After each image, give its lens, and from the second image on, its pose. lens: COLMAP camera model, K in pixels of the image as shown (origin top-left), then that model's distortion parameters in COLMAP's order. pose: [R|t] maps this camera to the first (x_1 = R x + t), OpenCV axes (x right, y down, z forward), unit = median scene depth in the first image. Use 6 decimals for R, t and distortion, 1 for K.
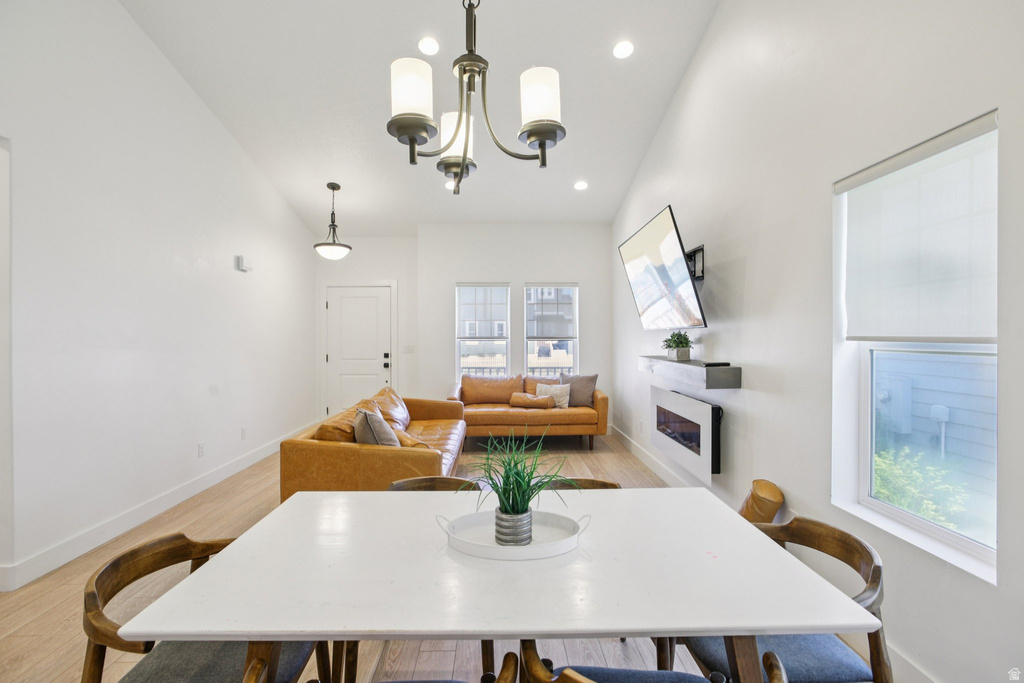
lens RADIAL K [[483.4, 0, 504.7], [0, 483.4, 338.2], [0, 0, 1]] dist [-0.028471, 0.012741]
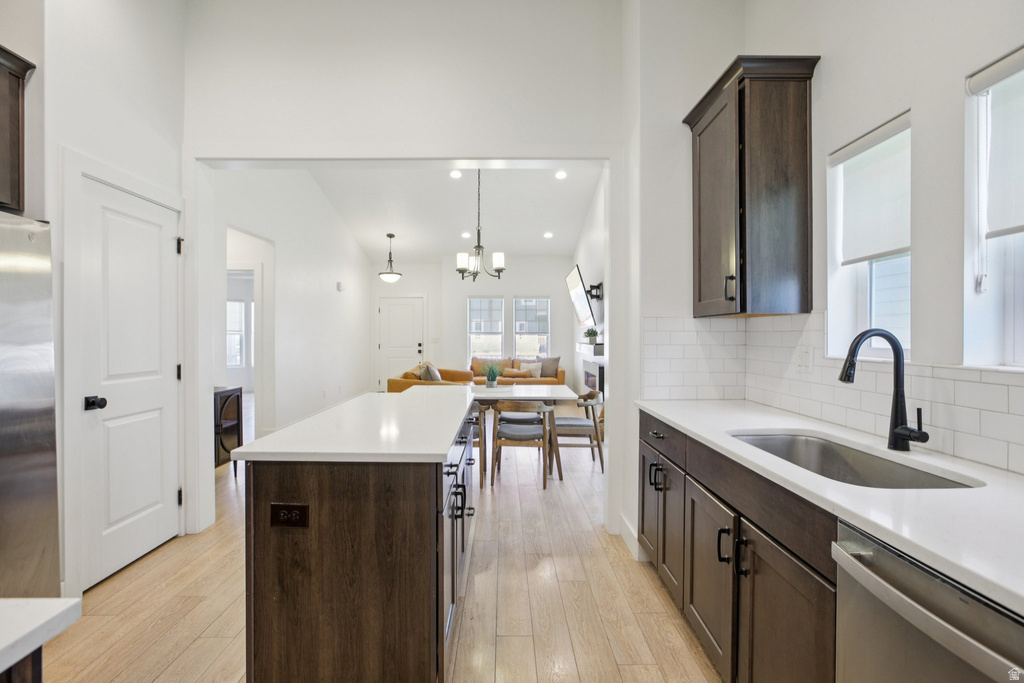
lens RADIAL K [[483.4, 0, 504.7], [0, 483.4, 338.2], [0, 0, 1]] dist [-0.028471, 0.012741]
pose [[0.999923, 0.003000, -0.012045, 0.036261], [-0.002973, 0.999993, 0.002330, 0.014167], [0.012052, -0.002294, 0.999925, -0.563849]]
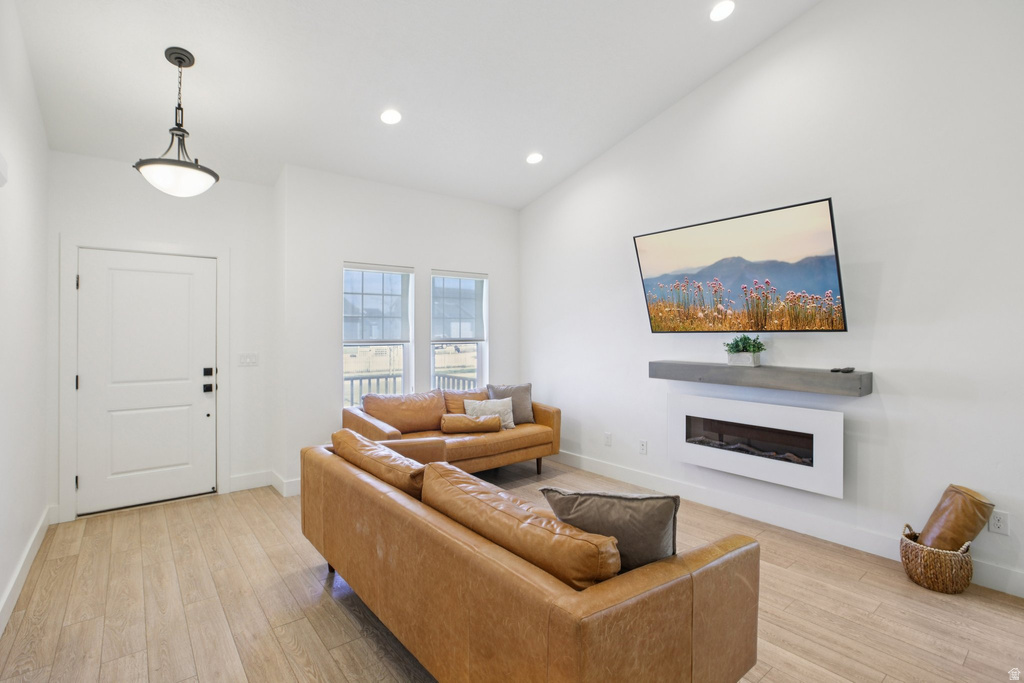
lens RADIAL K [[483.4, 0, 504.7], [0, 483.4, 338.2], [0, 0, 1]] dist [-0.028471, 0.012741]
pose [[0.792738, -0.002533, 0.609557, -0.386158], [0.002123, 0.999997, 0.001396, -0.007882], [-0.609559, 0.000187, 0.792741, 0.363901]]
